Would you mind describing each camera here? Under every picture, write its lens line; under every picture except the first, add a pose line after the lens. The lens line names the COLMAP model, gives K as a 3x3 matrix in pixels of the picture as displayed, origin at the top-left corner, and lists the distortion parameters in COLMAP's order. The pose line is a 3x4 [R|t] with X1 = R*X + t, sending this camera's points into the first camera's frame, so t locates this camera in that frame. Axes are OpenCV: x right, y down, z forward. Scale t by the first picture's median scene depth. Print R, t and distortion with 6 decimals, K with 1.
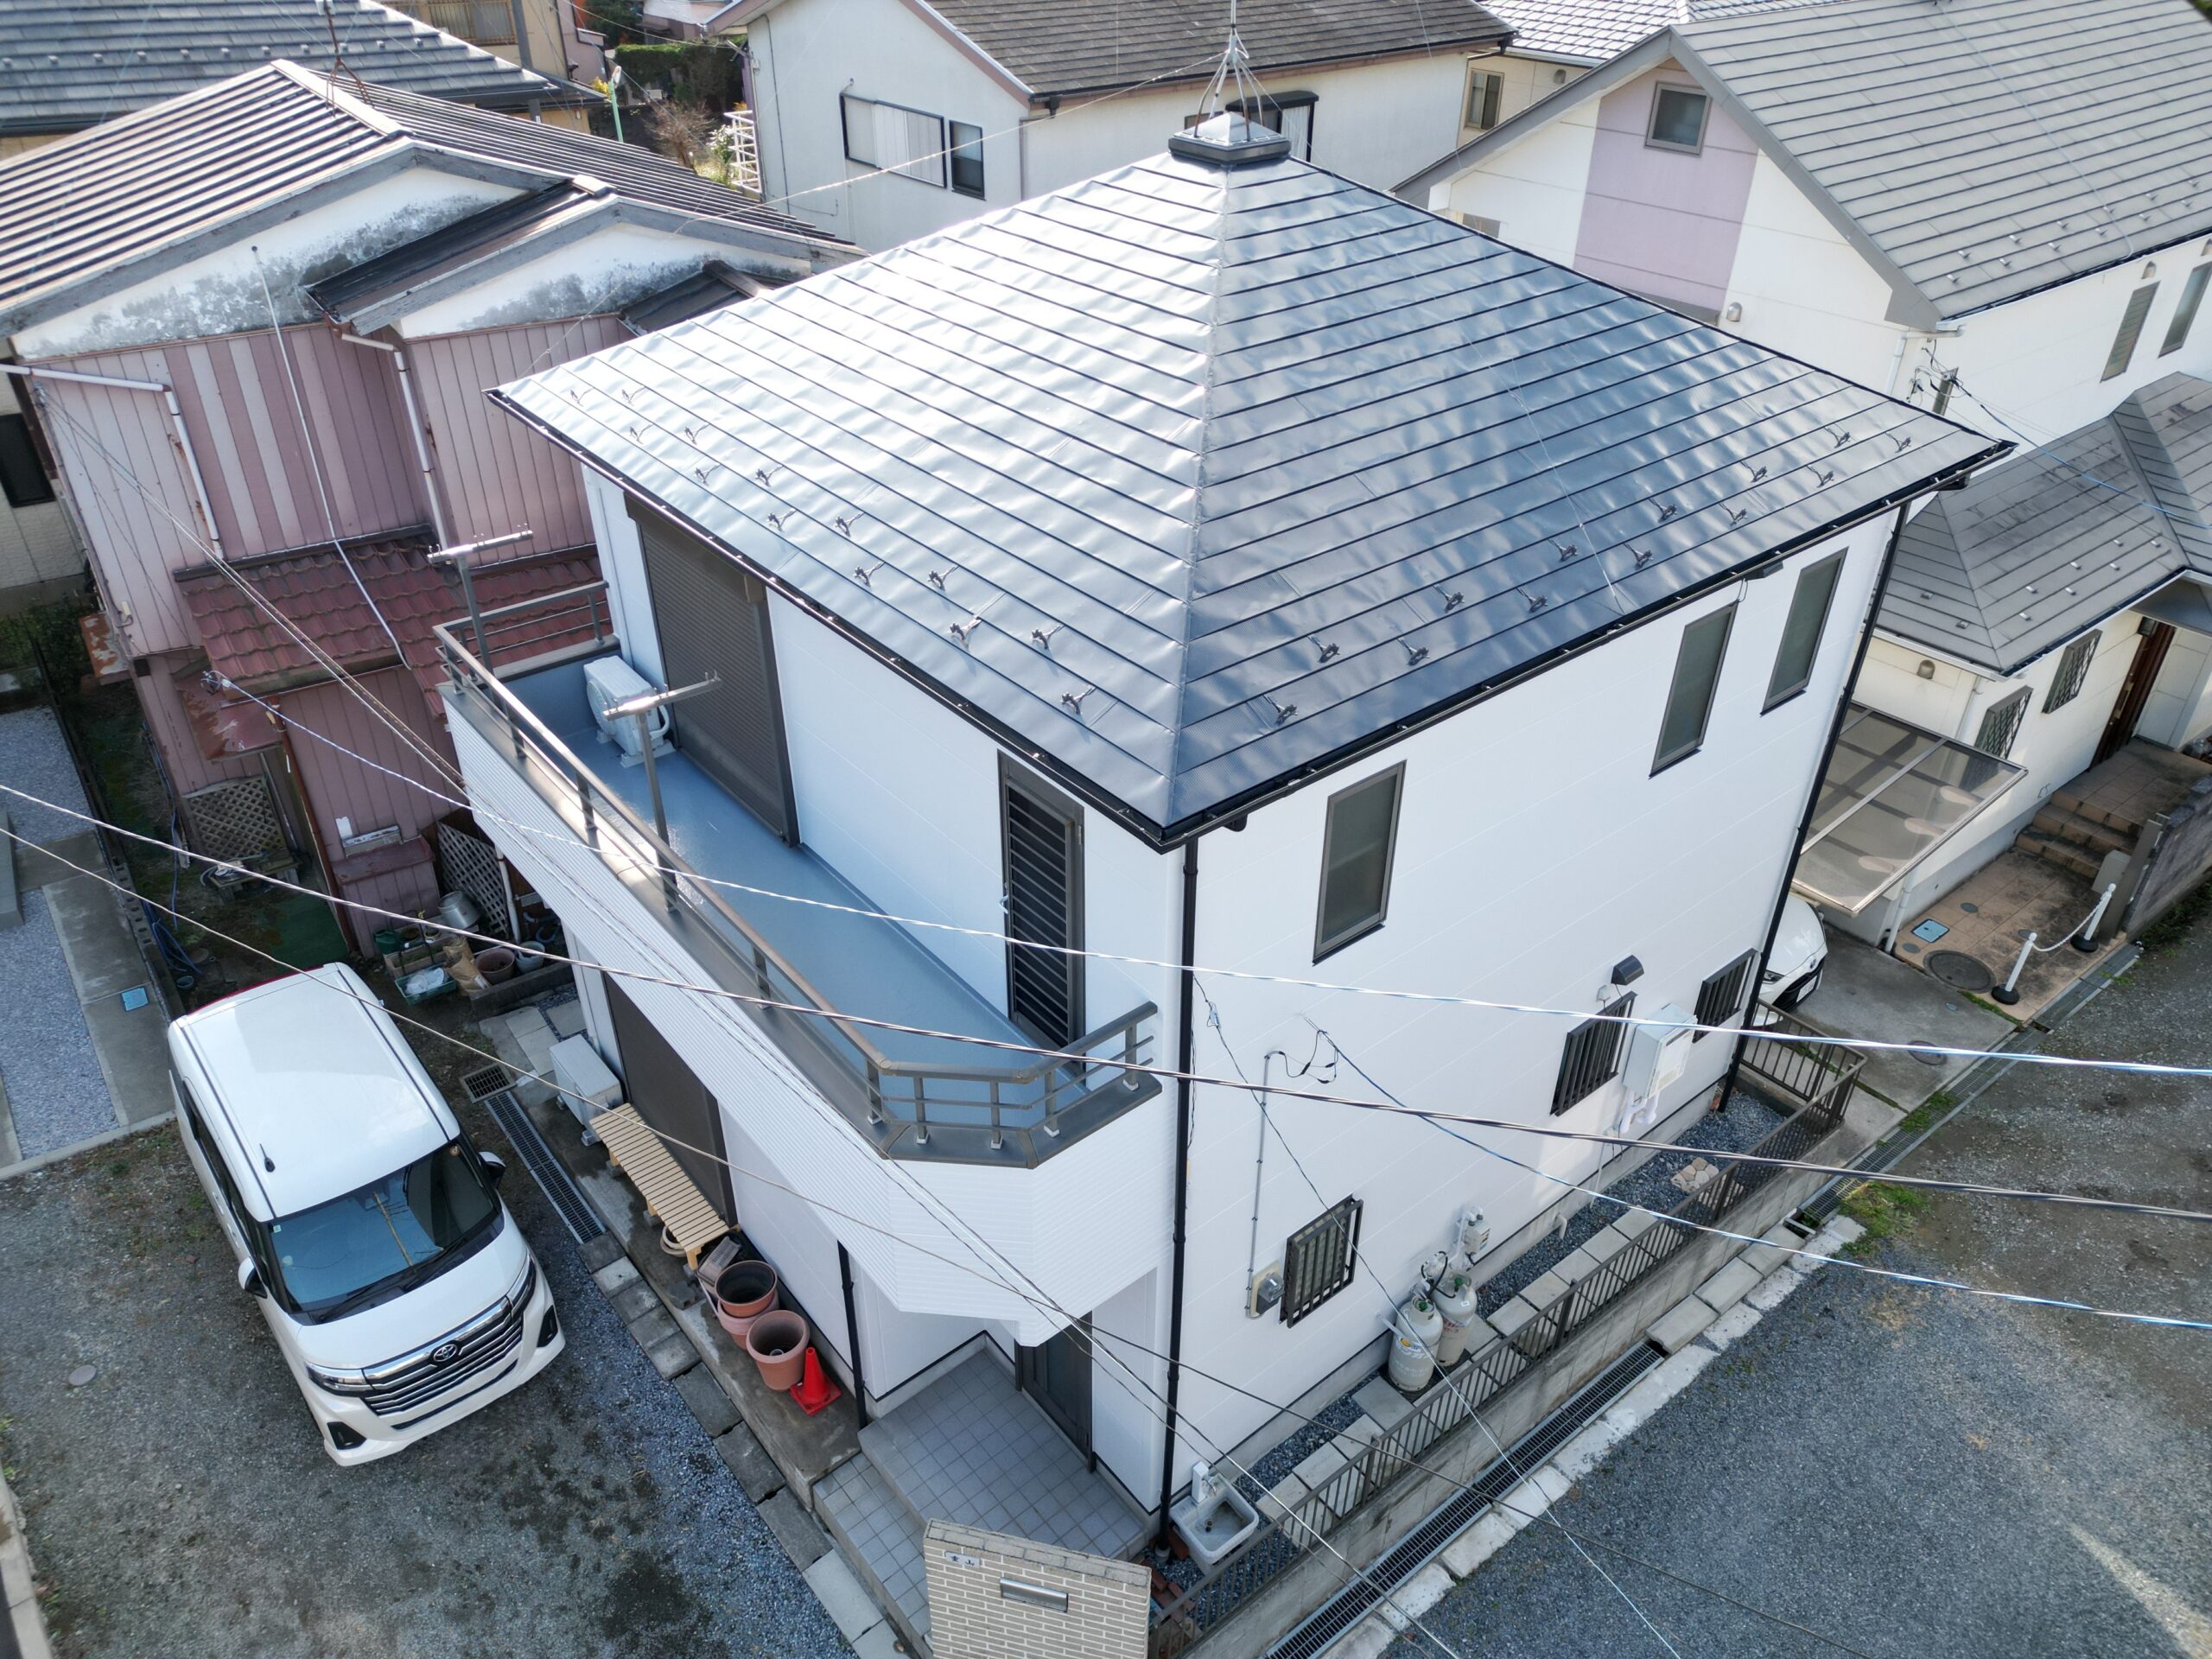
lens RADIAL K [[1551.6, 0, 1103.6], [0, 1551.6, 827.9], [0, 0, 1]] dist [0.007418, 0.002668]
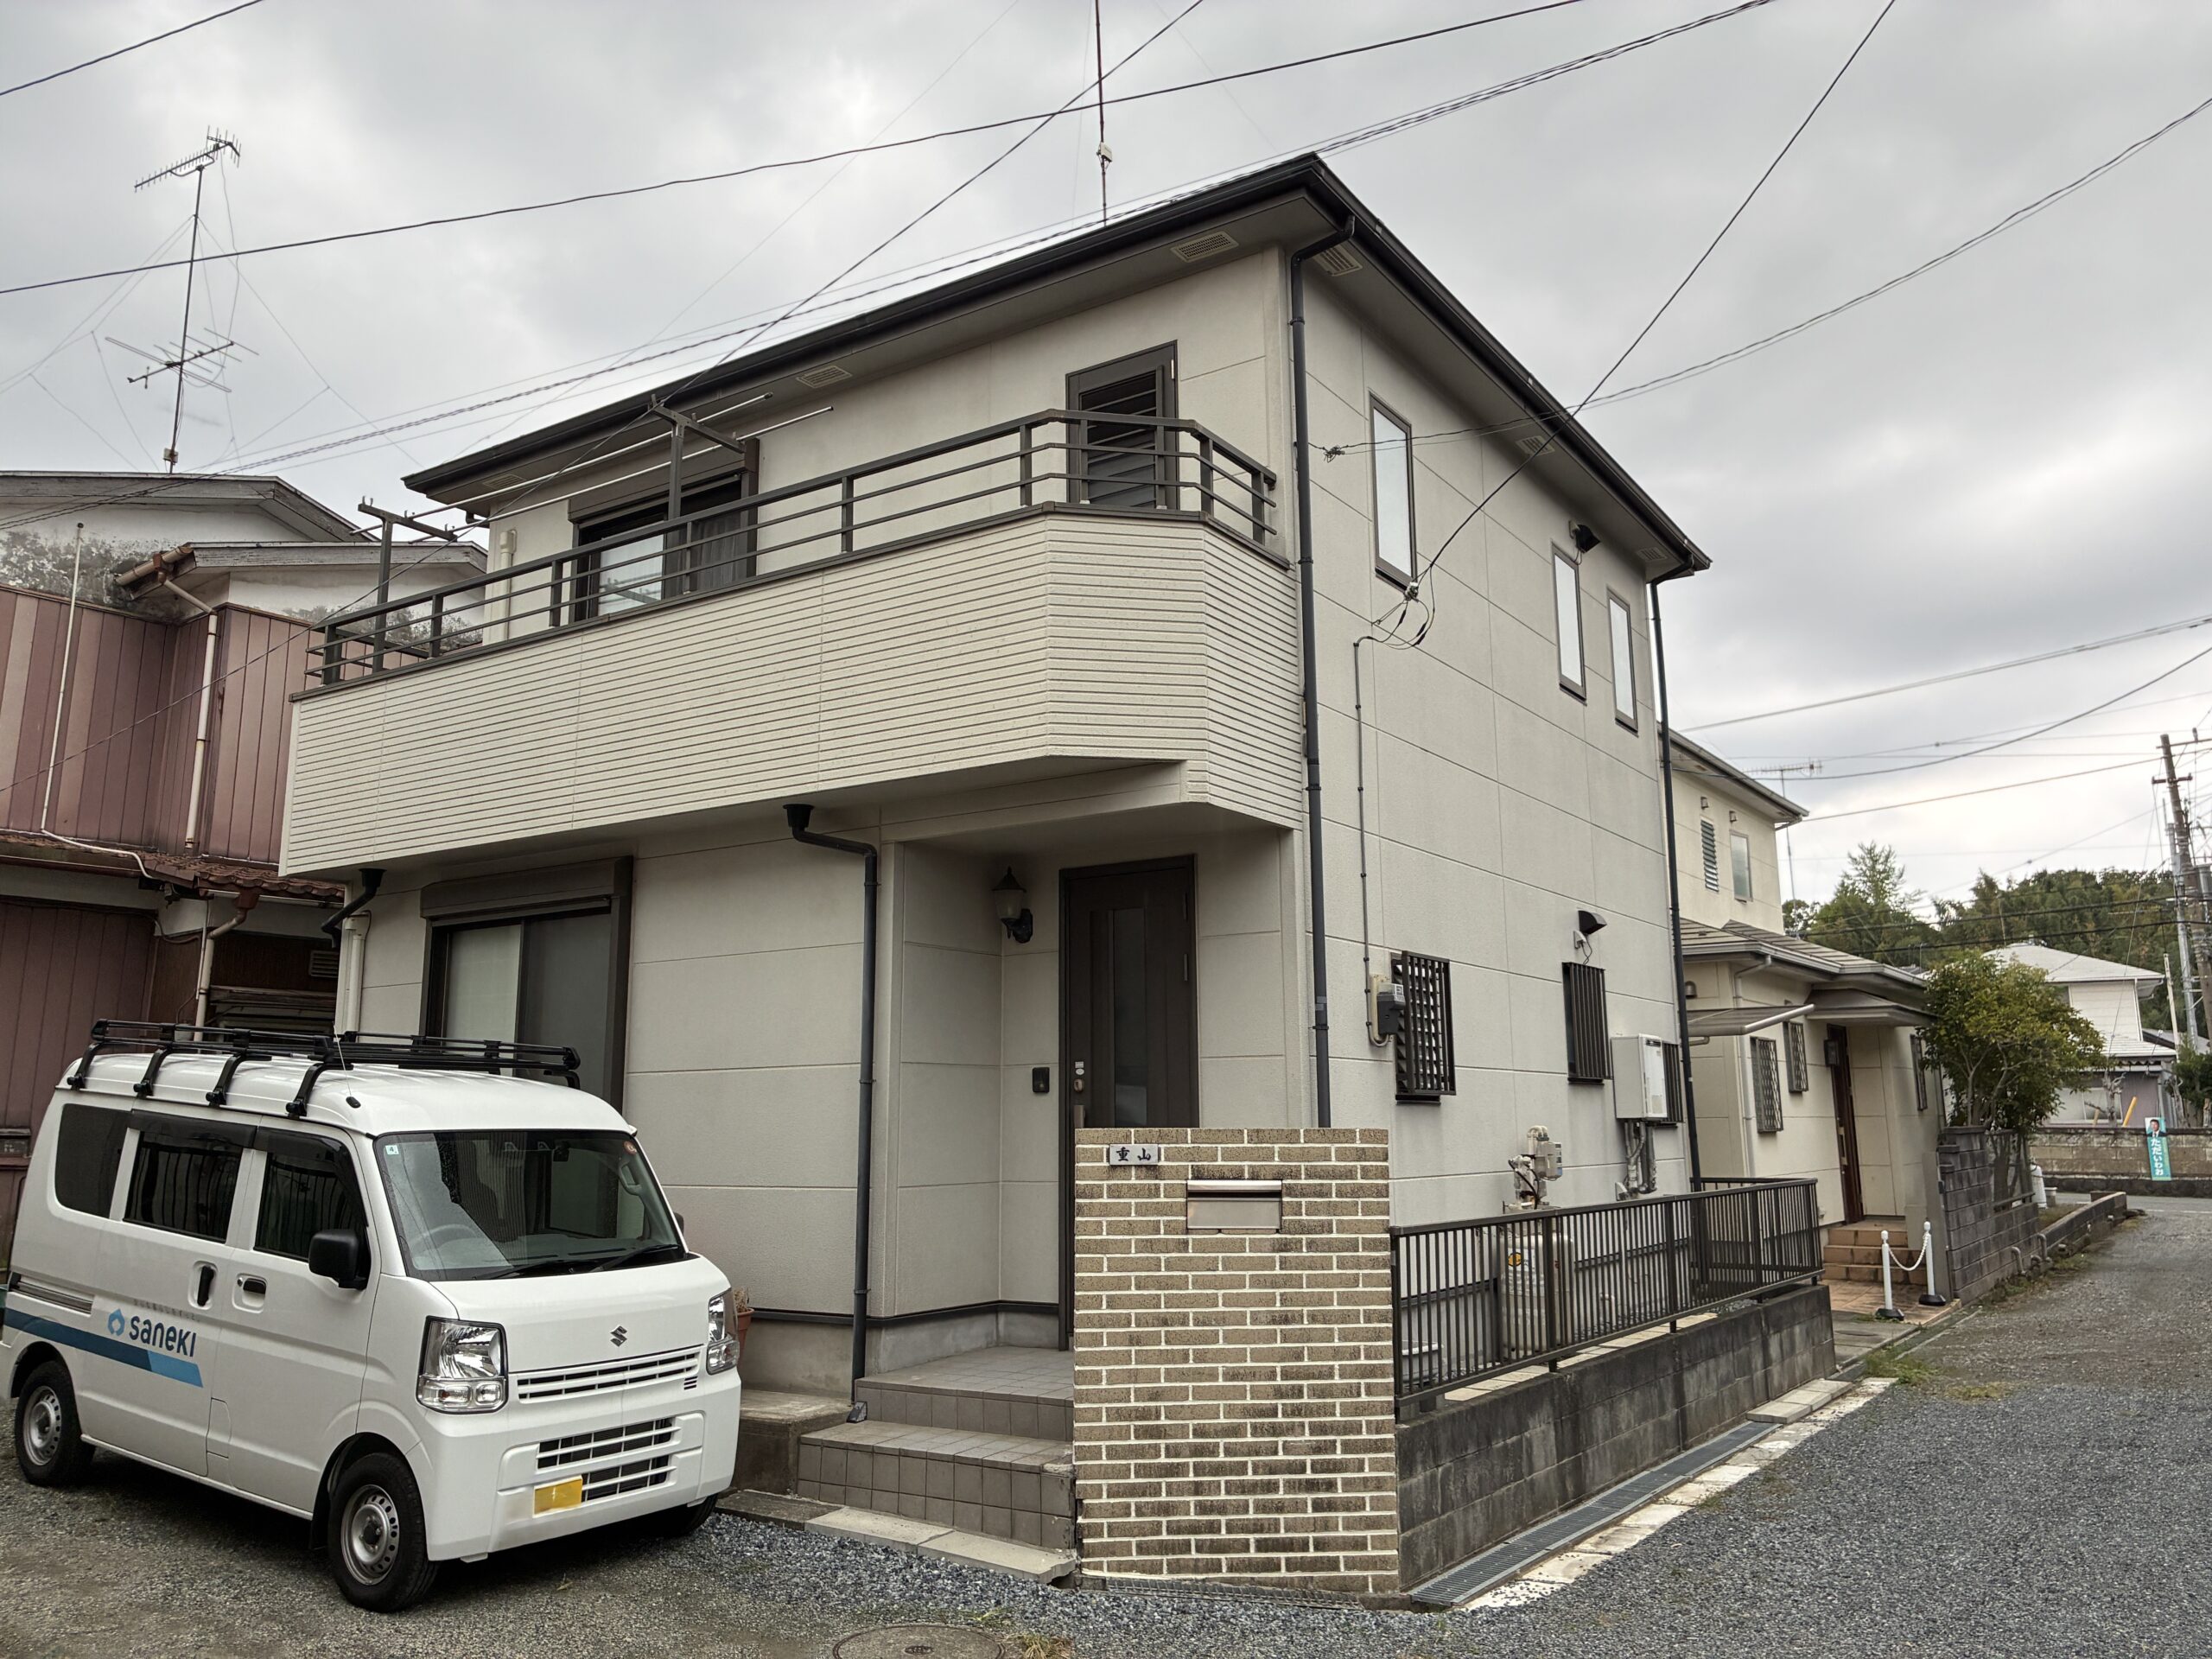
lens RADIAL K [[1693.7, 0, 1103.8], [0, 1693.7, 822.6], [0, 0, 1]] dist [-0.013156, -0.004586]
pose [[0.955502, 0.053396, 0.290113, -0.256509], [0.165222, 0.717866, -0.676292, 0.674155], [-0.244374, 0.694131, 0.677100, 0.281490]]
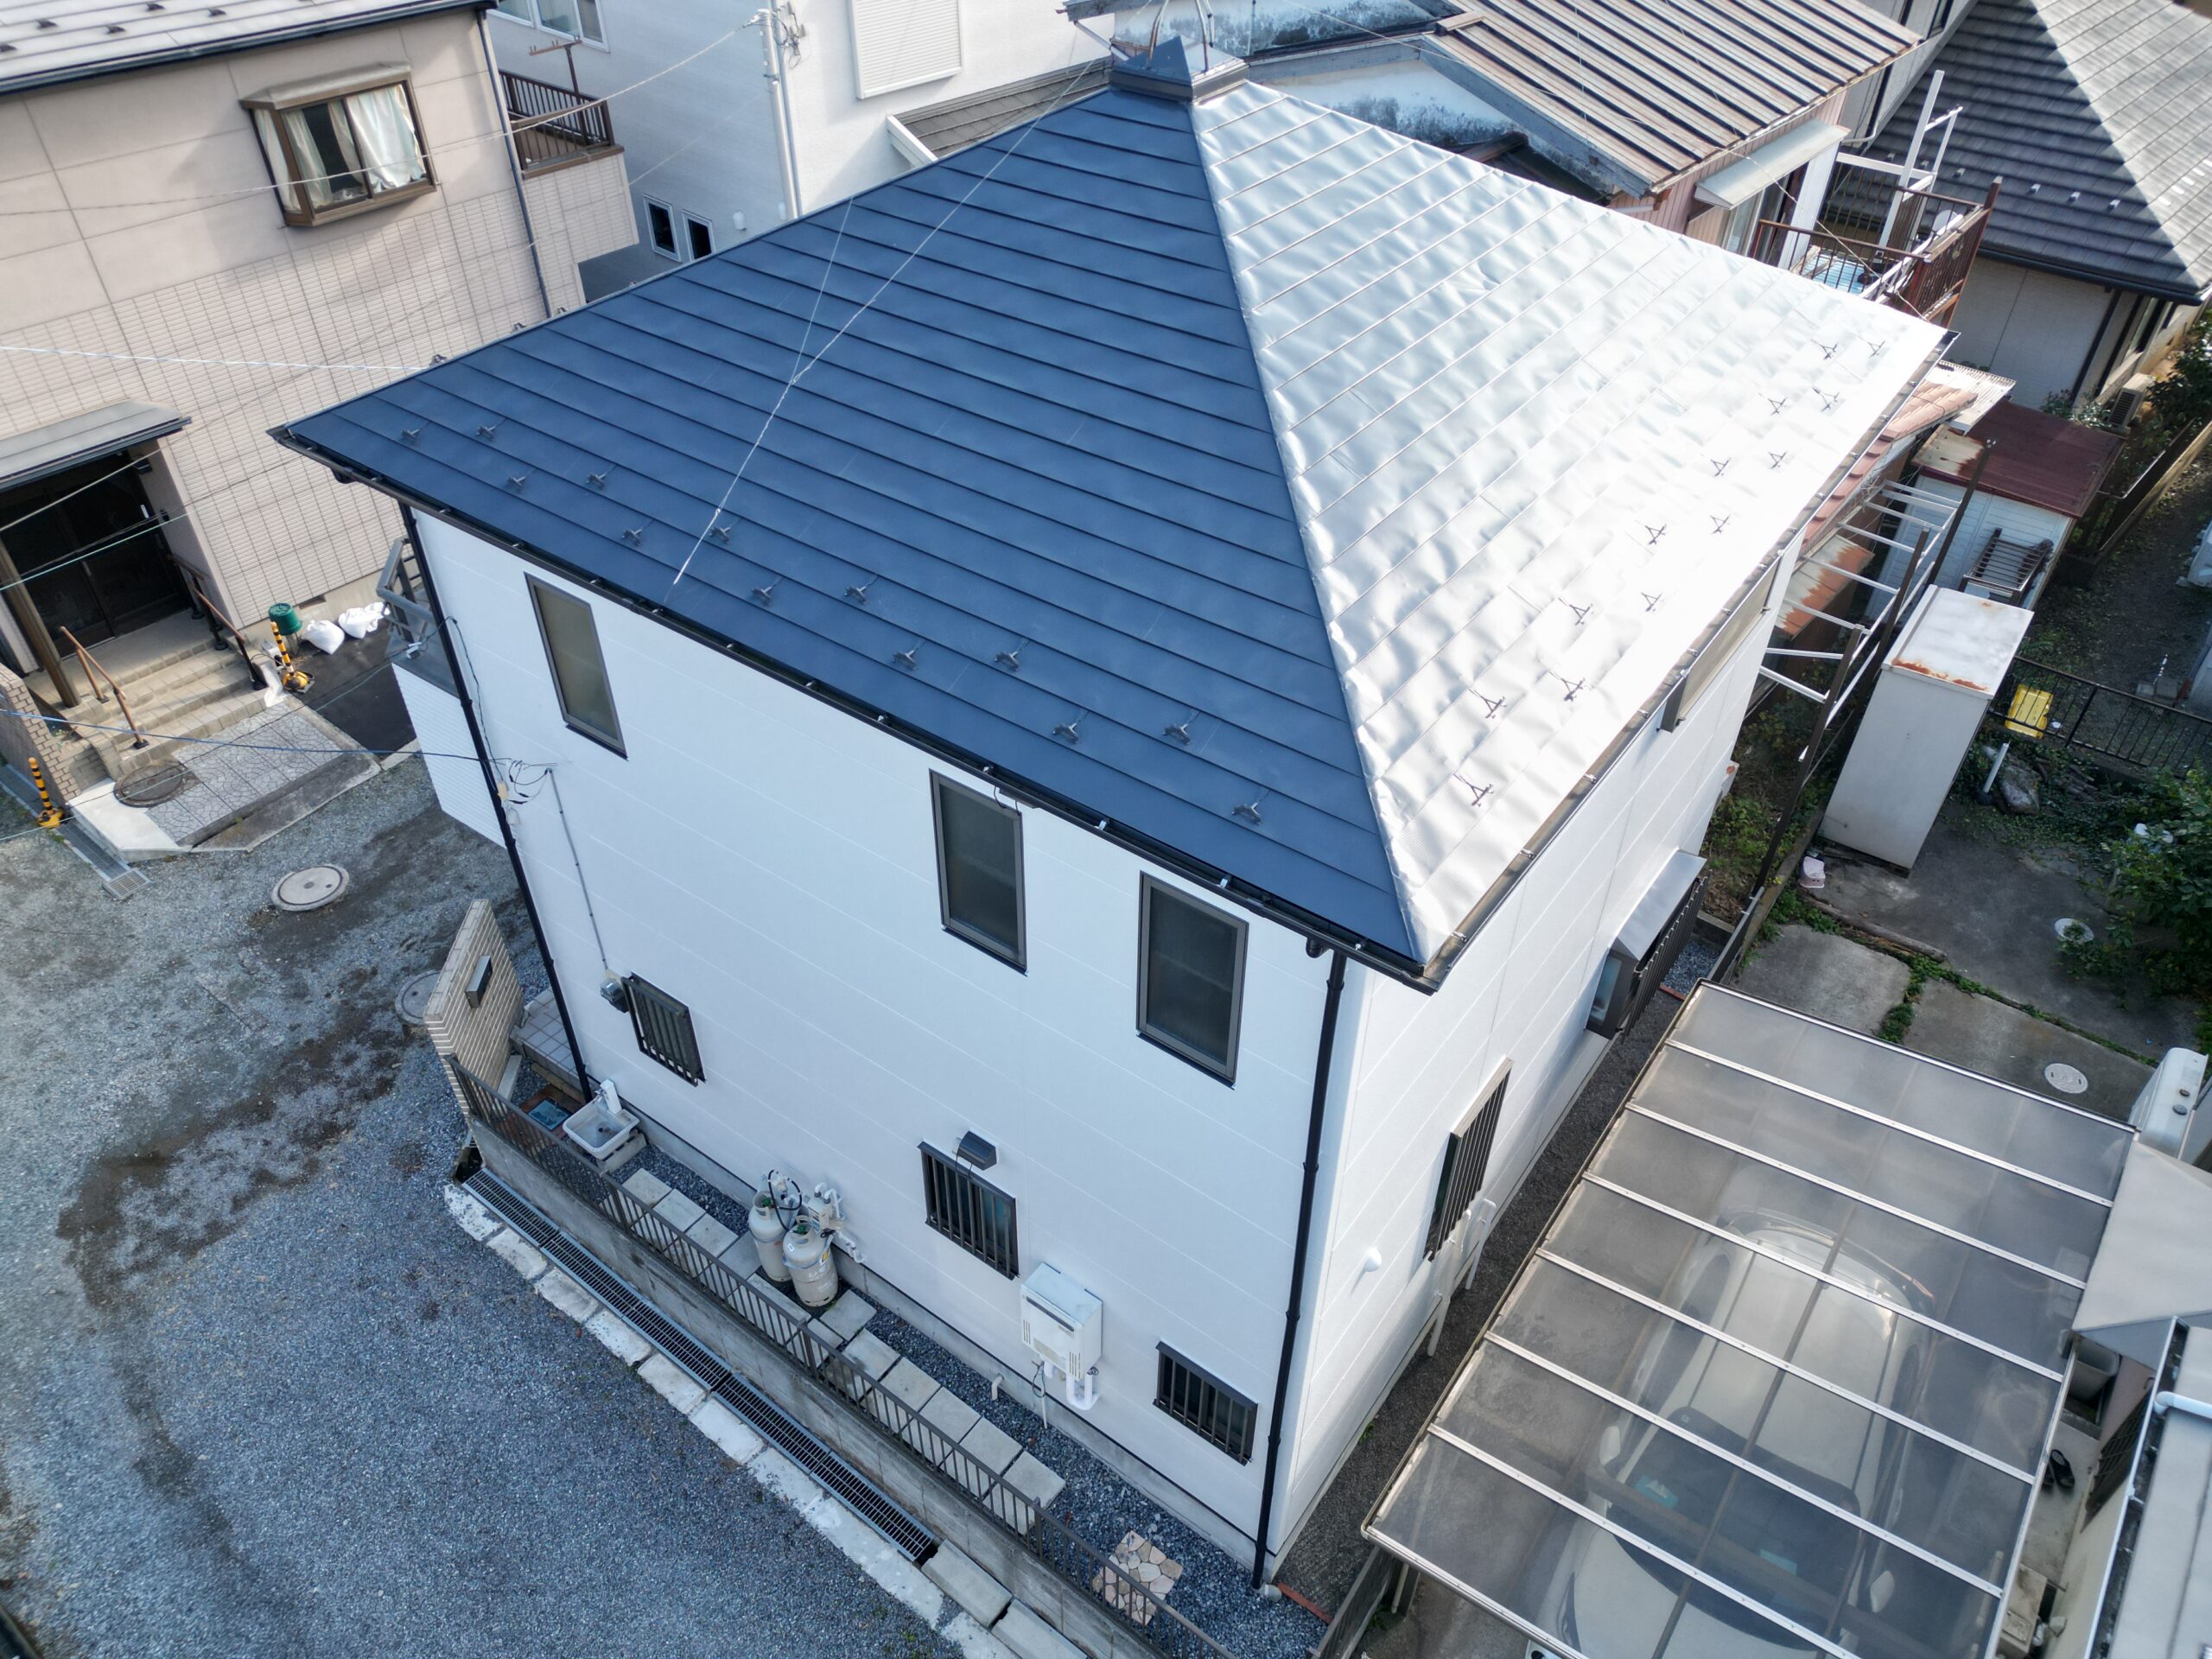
lens RADIAL K [[1551.6, 0, 1102.3], [0, 1551.6, 835.4], [0, 0, 1]] dist [0.007418, 0.002668]
pose [[0.246509, 0.622837, -0.742501, 0.813971], [-0.540275, 0.724364, 0.428253, -0.402138], [0.804572, 0.295586, 0.515065, 0.535857]]
